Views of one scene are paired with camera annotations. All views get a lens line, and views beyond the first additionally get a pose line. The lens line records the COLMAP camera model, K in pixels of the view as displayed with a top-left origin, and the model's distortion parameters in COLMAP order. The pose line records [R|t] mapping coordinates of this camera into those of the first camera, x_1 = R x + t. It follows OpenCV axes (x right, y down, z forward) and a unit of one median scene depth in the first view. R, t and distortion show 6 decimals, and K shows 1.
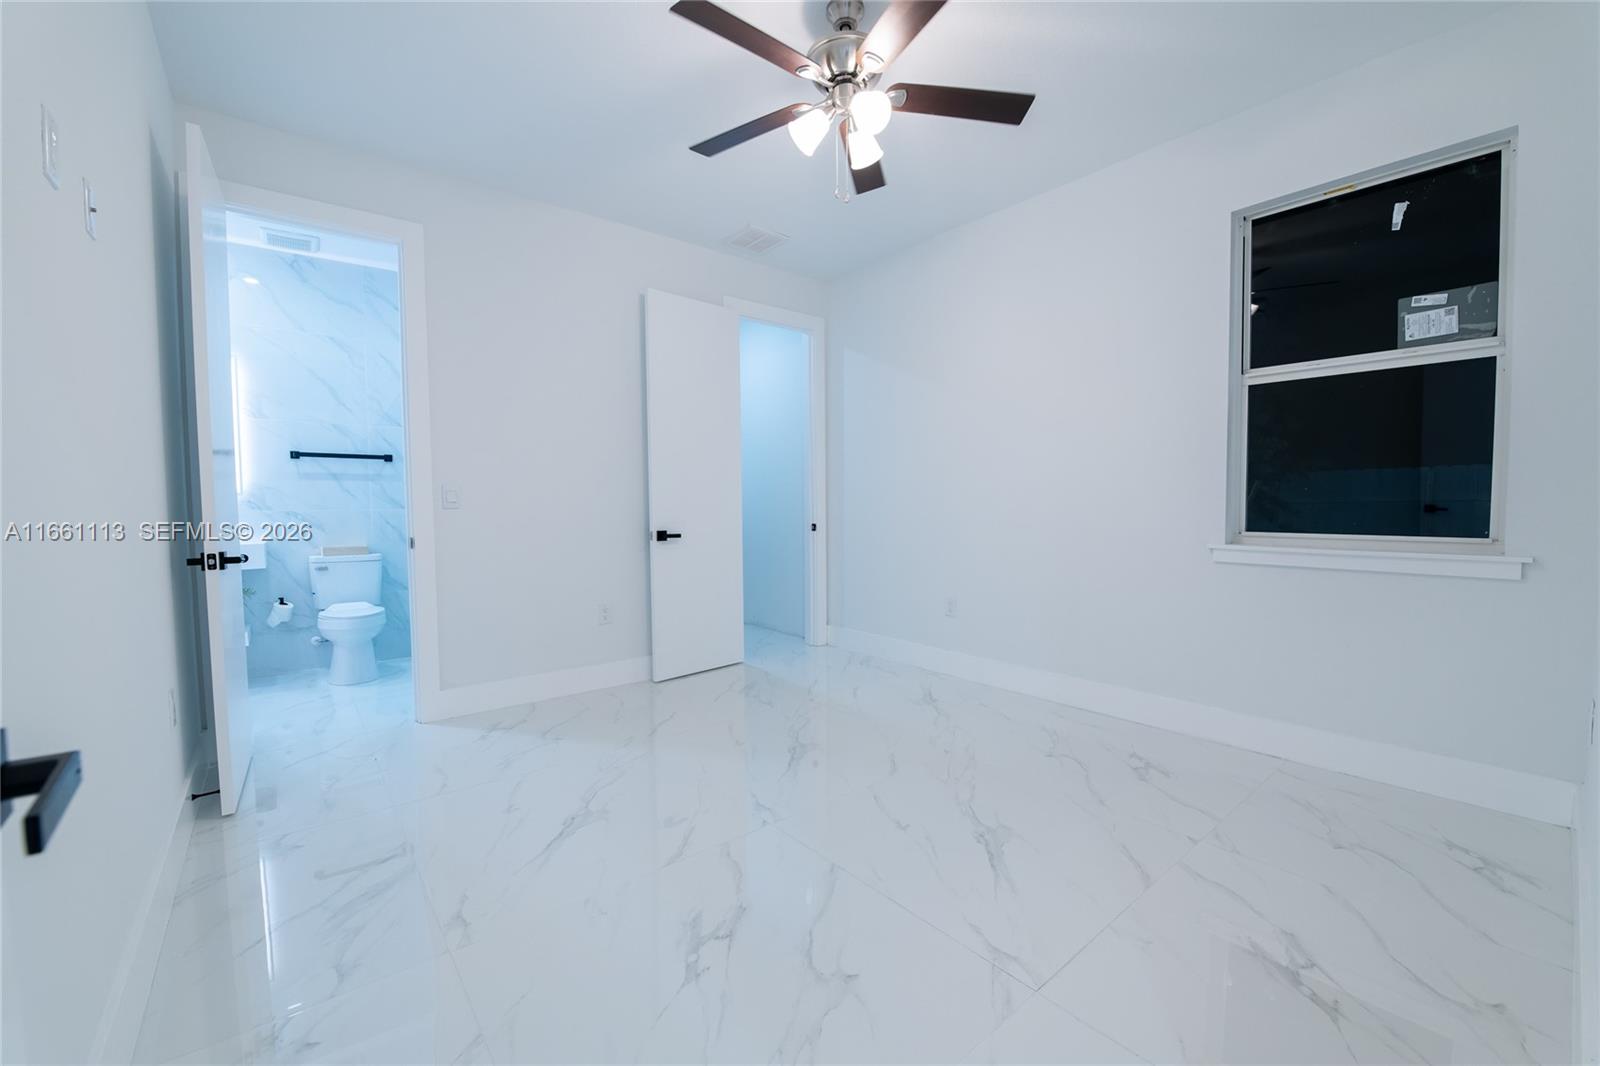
lens RADIAL K [[658.7, 0, 799.3], [0, 658.7, 534.4], [0, 0, 1]] dist [-0.009815, -0.003258]
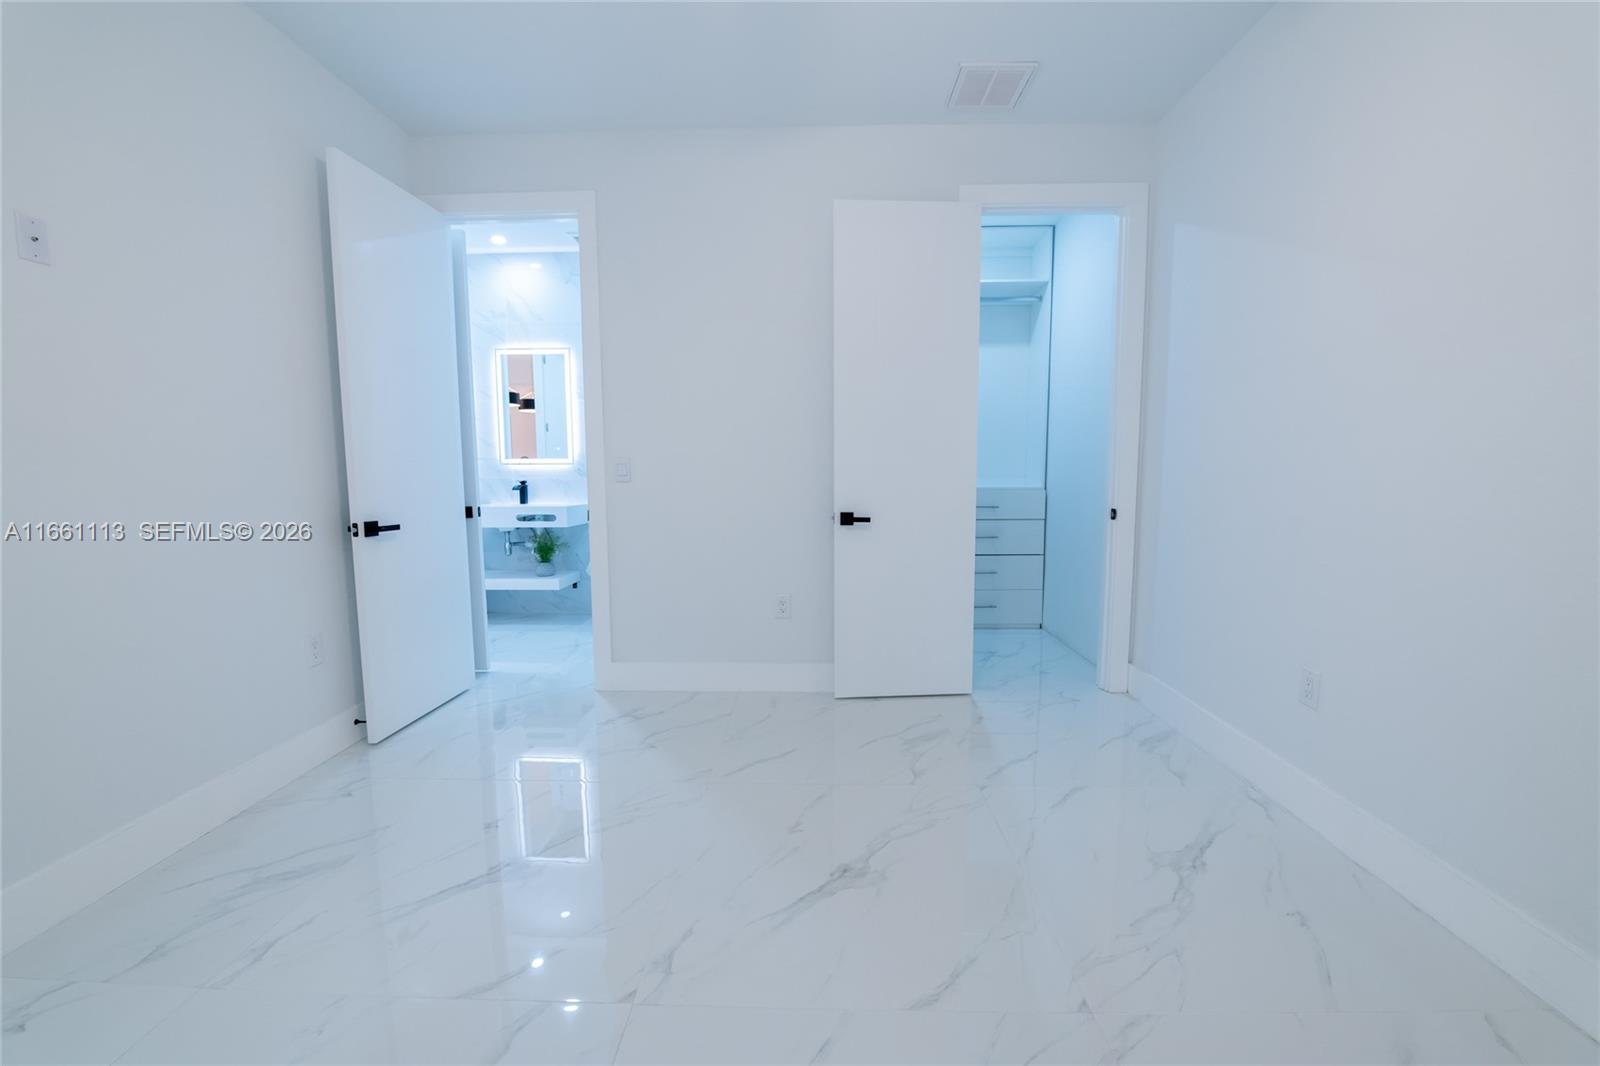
lens RADIAL K [[658.7, 0, 781.5], [0, 658.7, 528.0], [0, 0, 1]] dist [-0.009815, -0.003258]
pose [[0.748341, 0.066962, -0.659925, 0.254672], [-0.032056, 0.997380, 0.064852, -0.035223], [0.662539, -0.027377, 0.748527, 0.356805]]
